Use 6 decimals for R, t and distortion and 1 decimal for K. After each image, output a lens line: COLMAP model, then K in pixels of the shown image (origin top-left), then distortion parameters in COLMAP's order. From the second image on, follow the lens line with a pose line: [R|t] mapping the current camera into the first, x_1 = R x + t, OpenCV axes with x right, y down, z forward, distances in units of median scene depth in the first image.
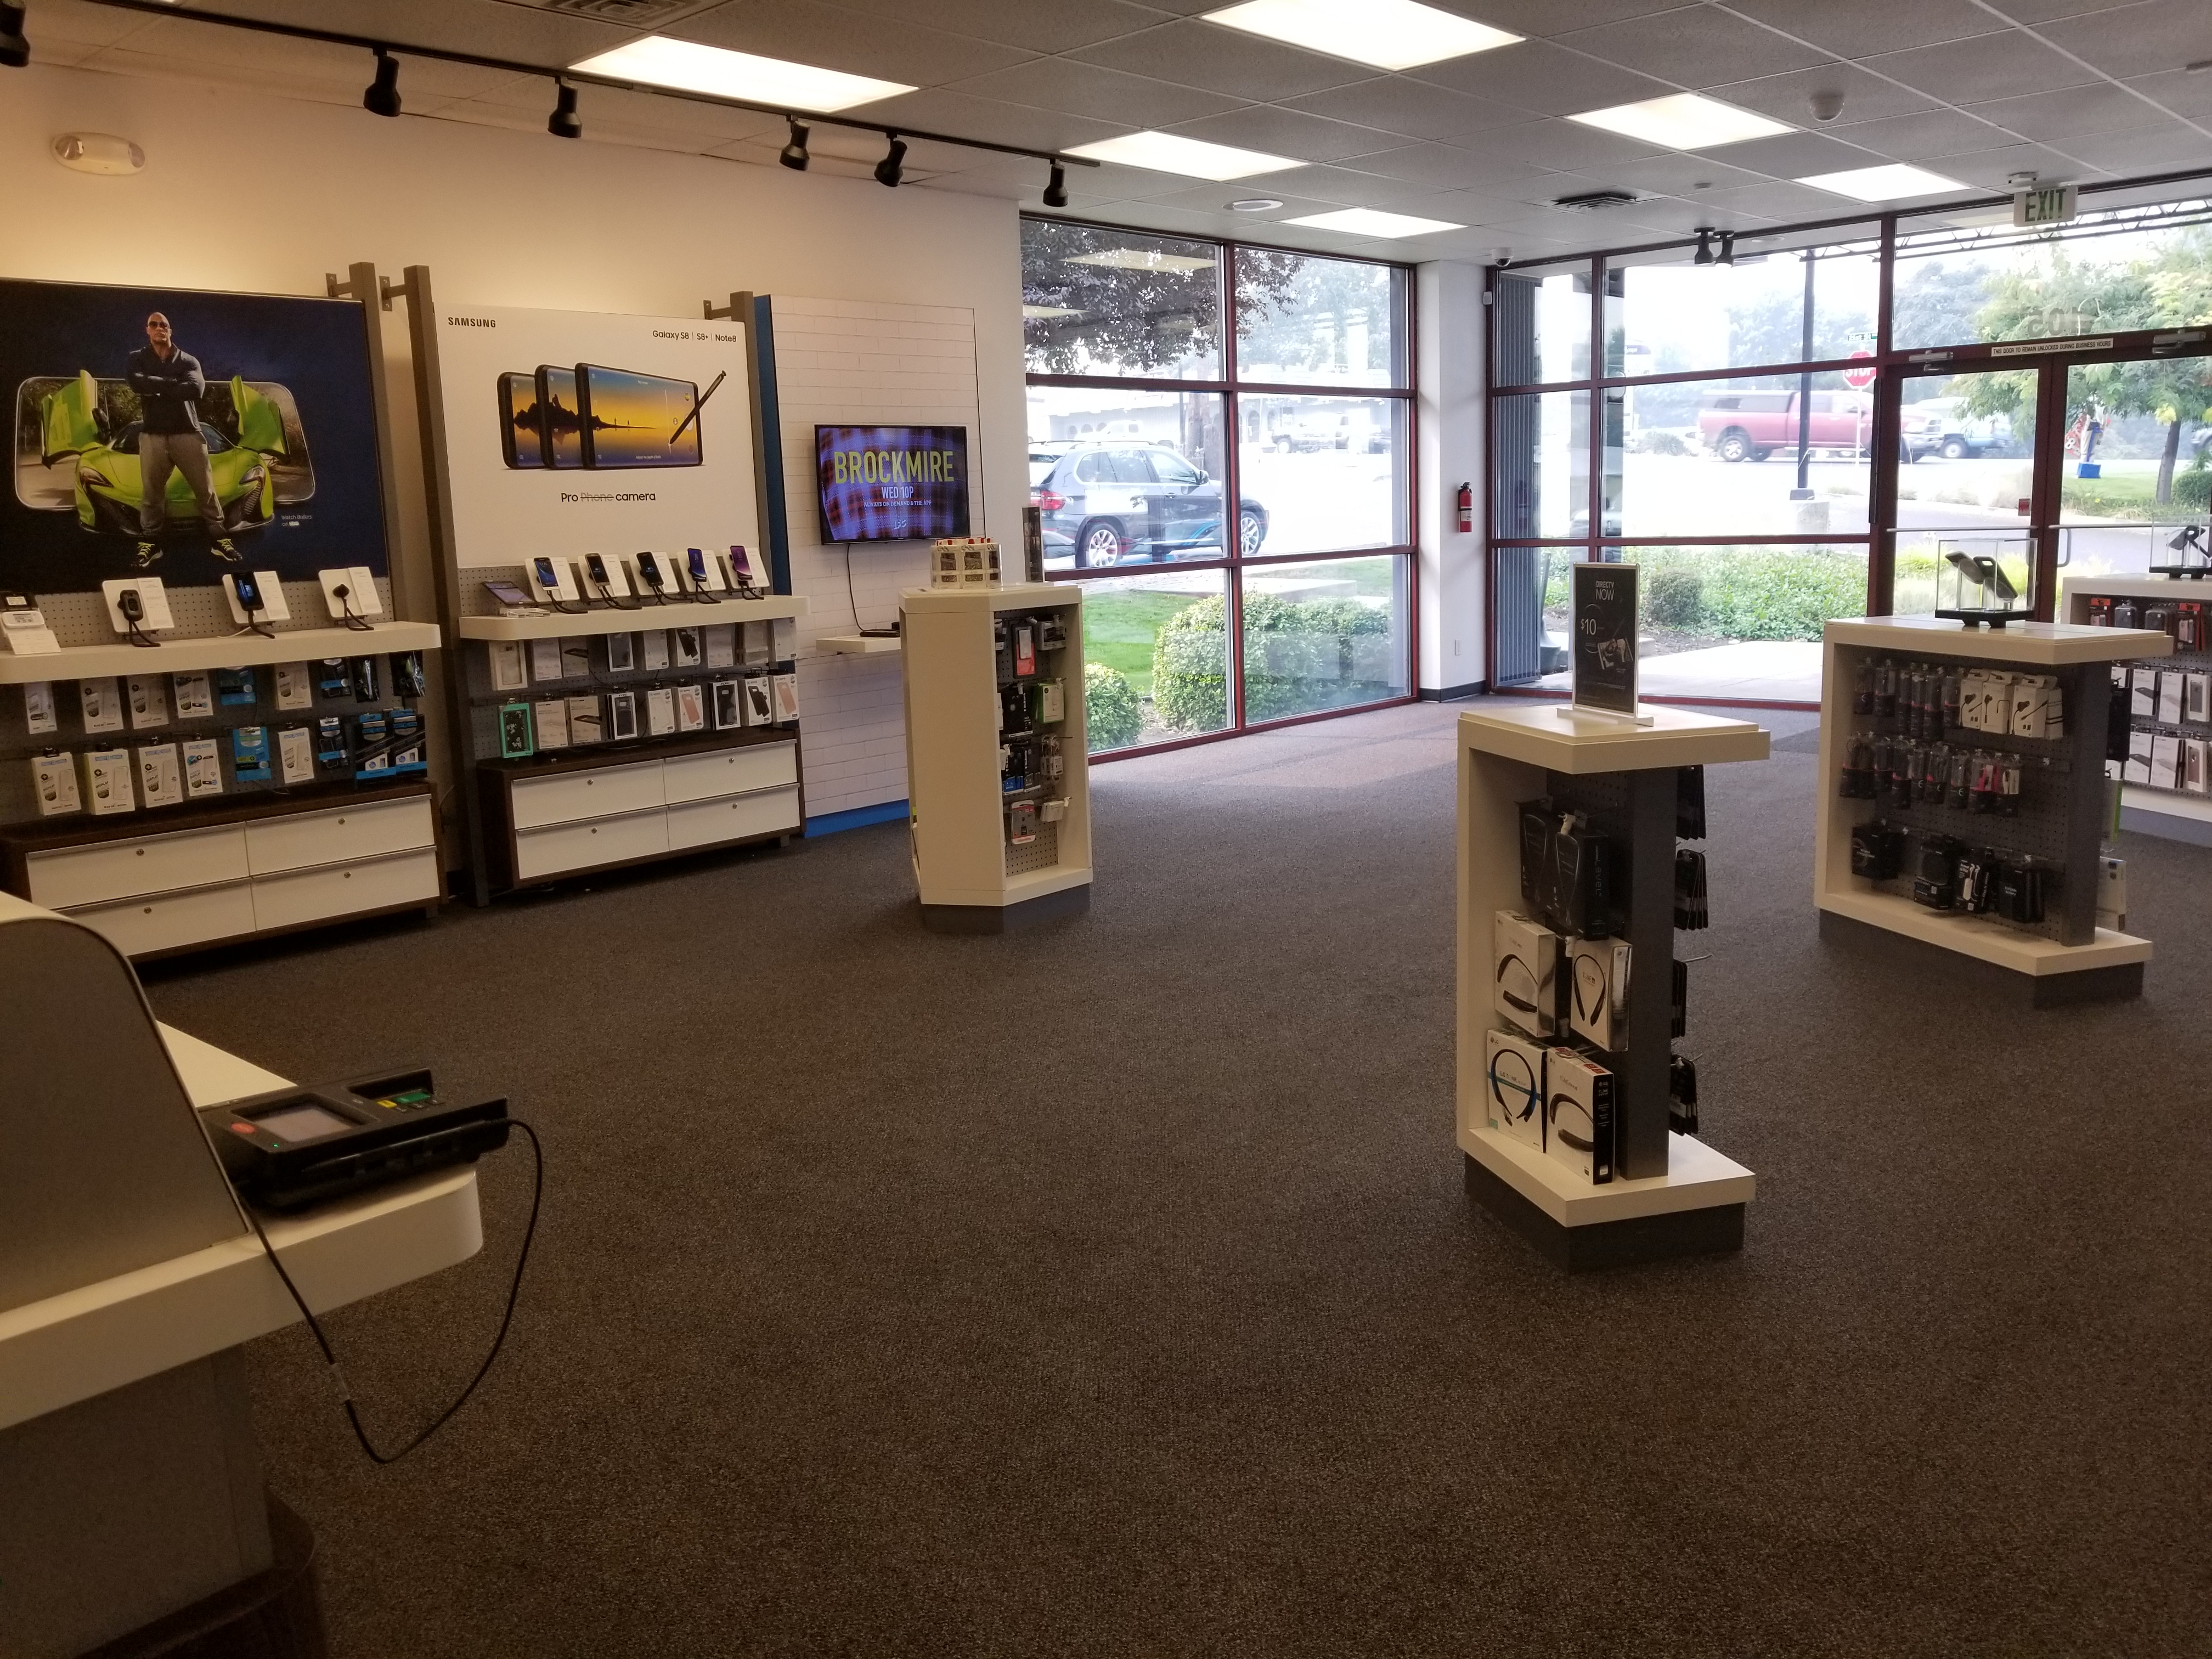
lens RADIAL K [[1762.0, 0, 1108.2], [0, 1762.0, 831.5], [0, 0, 1]] dist [0.046207, 0.001196]
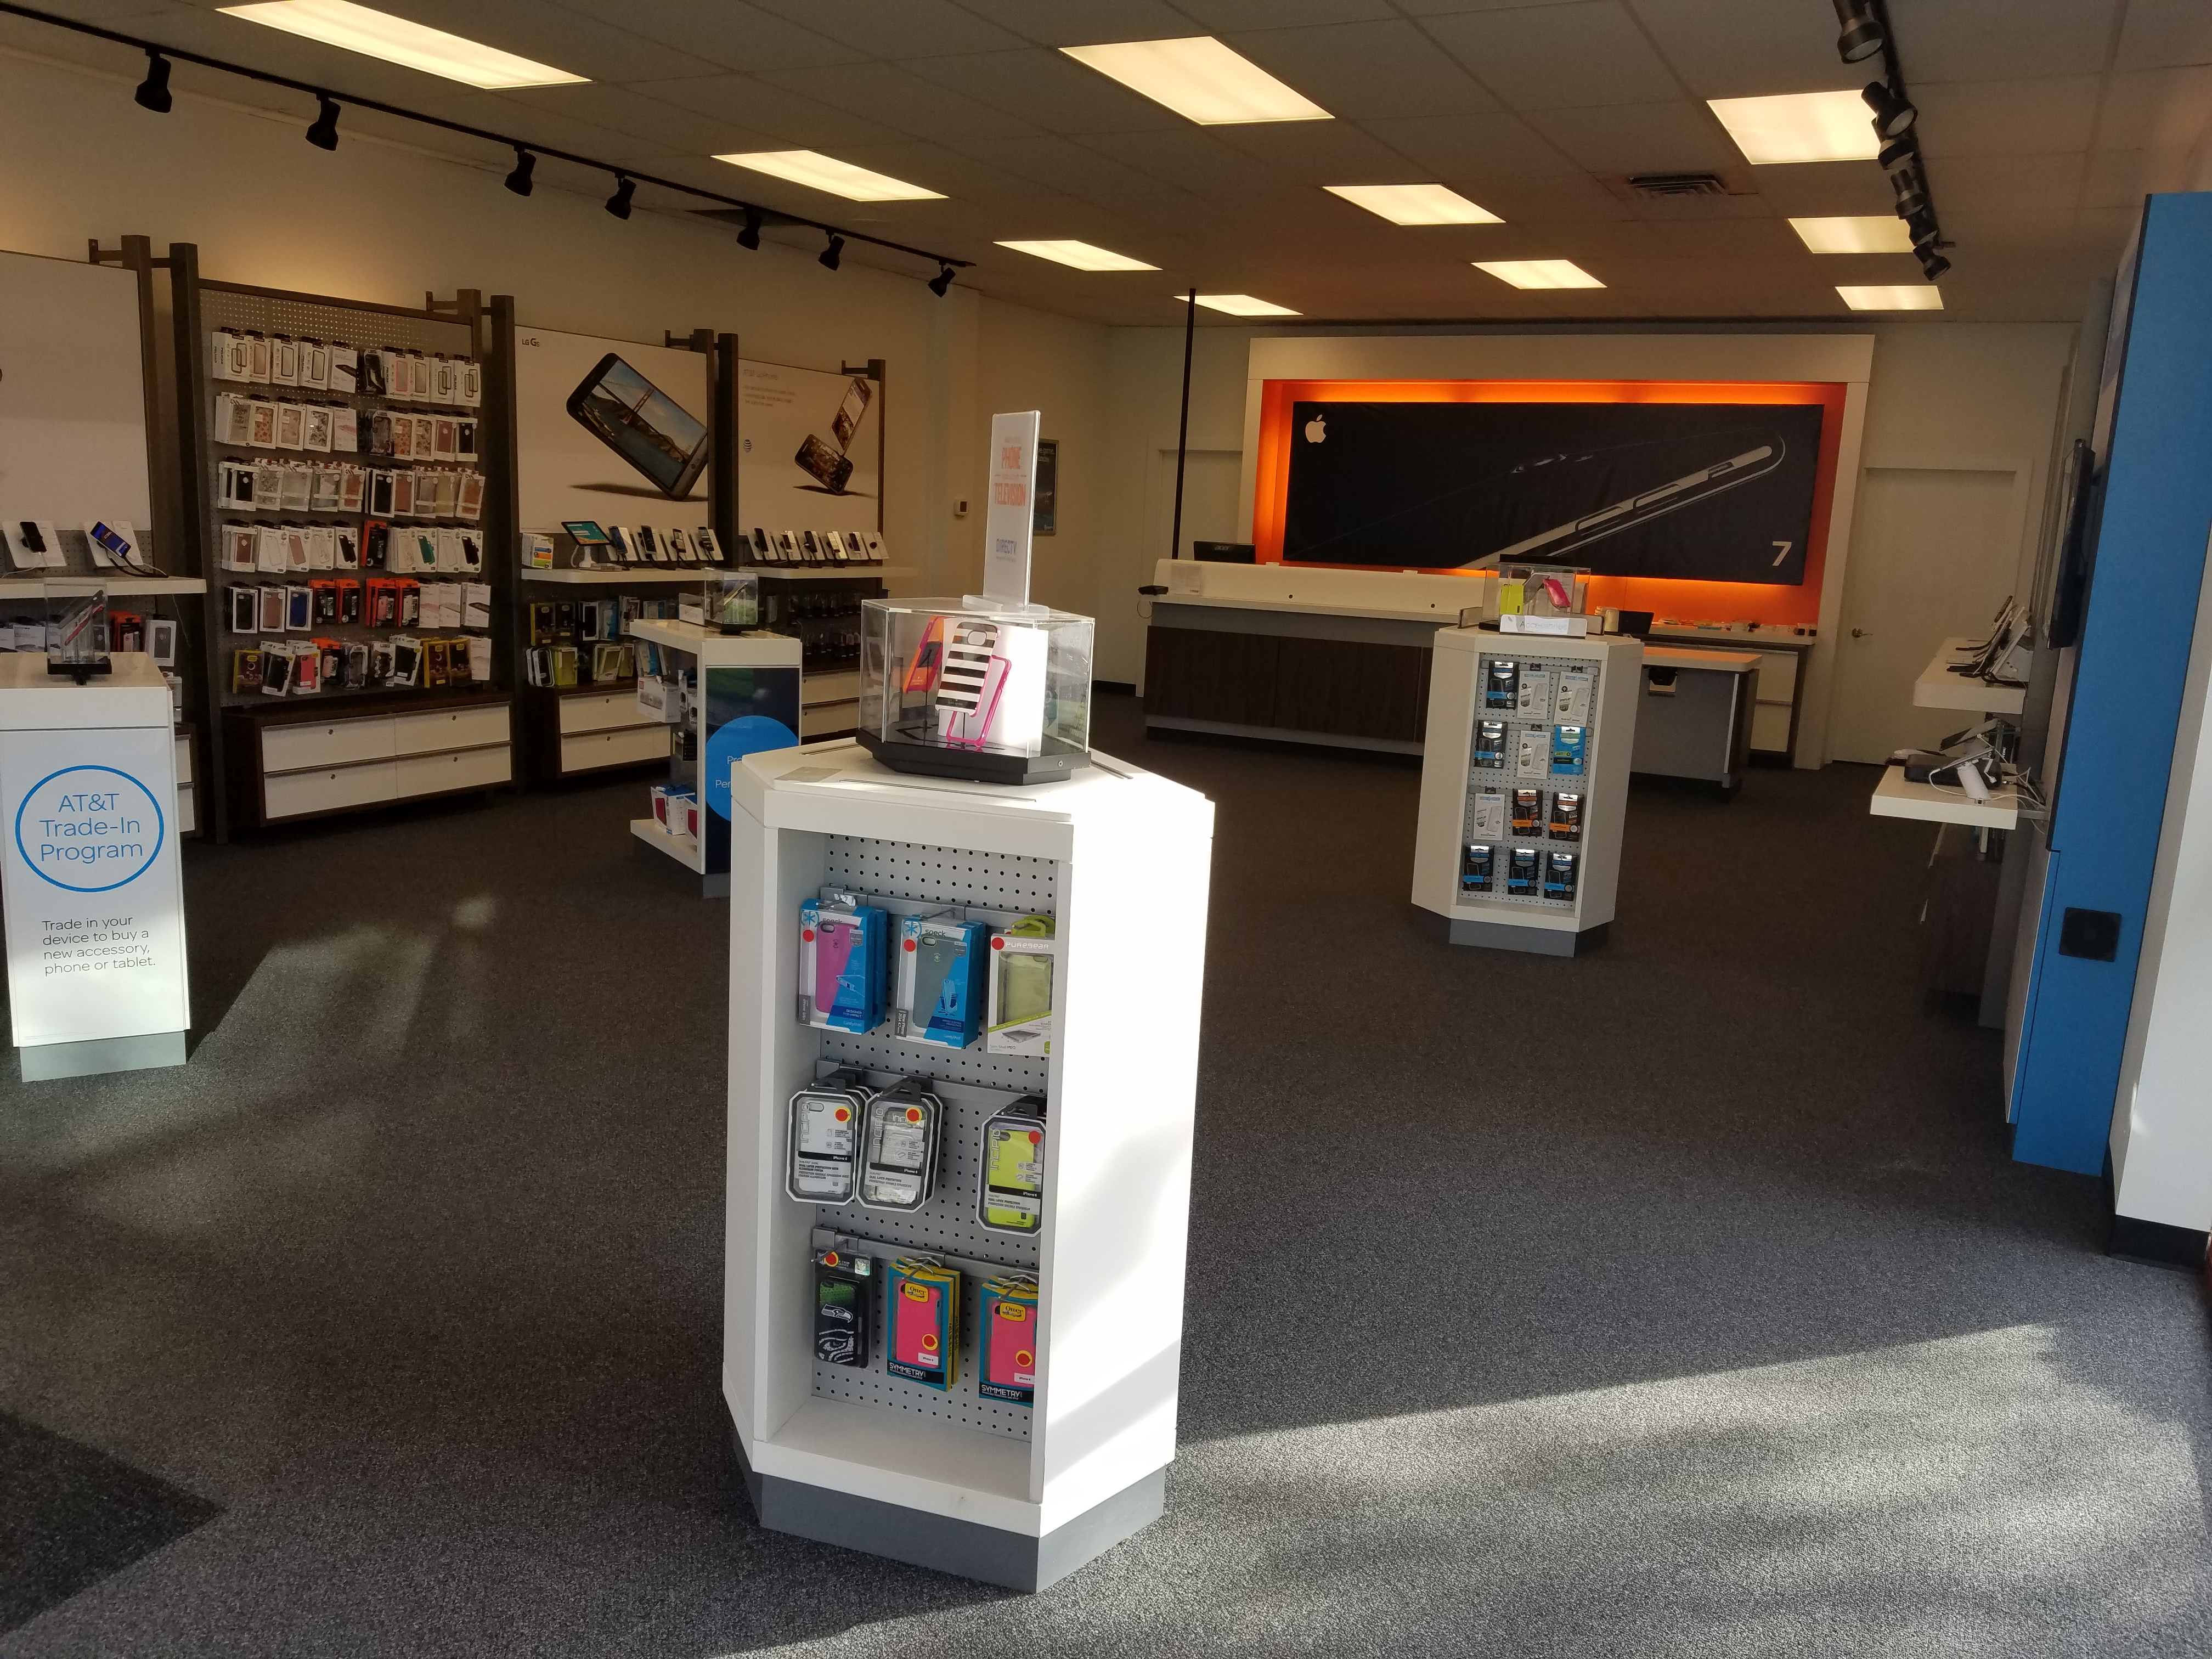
lens RADIAL K [[1669.8, 0, 1103.9], [0, 1669.8, 830.1], [0, 0, 1]] dist [-0.055513, -0.003382]
pose [[0.965338, 0.033518, 0.258840, -0.221077], [-0.033038, 0.999435, -0.006205, 0.054038], [-0.258902, -0.002562, 0.965900, -0.234917]]
